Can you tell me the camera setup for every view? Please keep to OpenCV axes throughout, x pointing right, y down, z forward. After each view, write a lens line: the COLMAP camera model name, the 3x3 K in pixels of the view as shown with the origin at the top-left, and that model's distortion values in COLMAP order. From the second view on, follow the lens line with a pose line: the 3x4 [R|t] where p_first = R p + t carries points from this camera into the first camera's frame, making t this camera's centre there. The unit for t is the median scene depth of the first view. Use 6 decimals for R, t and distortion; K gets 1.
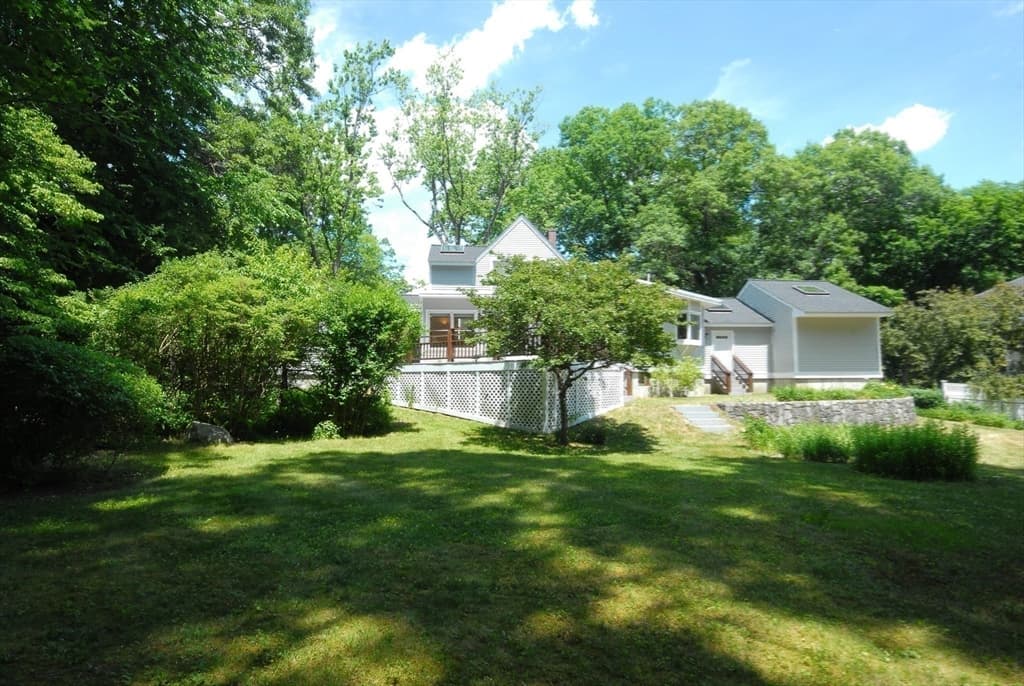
lens RADIAL K [[453.0, 0, 507.7], [0, 453.0, 346.2], [0, 0, 1]] dist [0.000744, -0.003200]
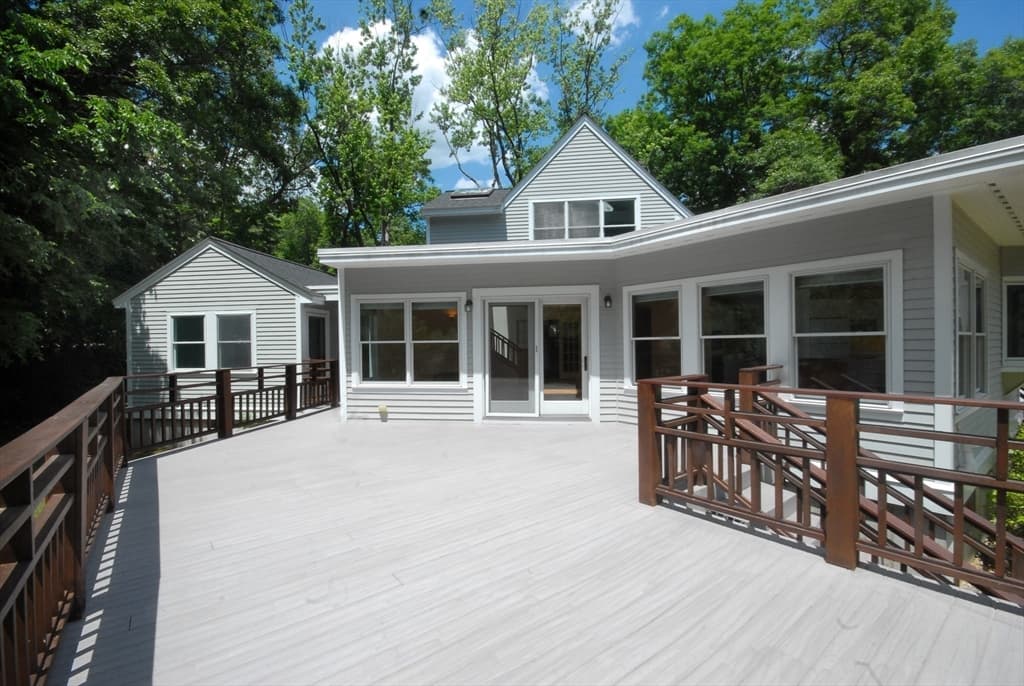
lens RADIAL K [[453.0, 0, 507.7], [0, 453.0, 346.2], [0, 0, 1]] dist [0.000744, -0.003200]
pose [[0.984804, -0.013870, -0.173117, 0.012491], [0.021862, 0.998777, 0.044342, -0.016466], [0.172290, -0.047453, 0.983903, 0.204632]]
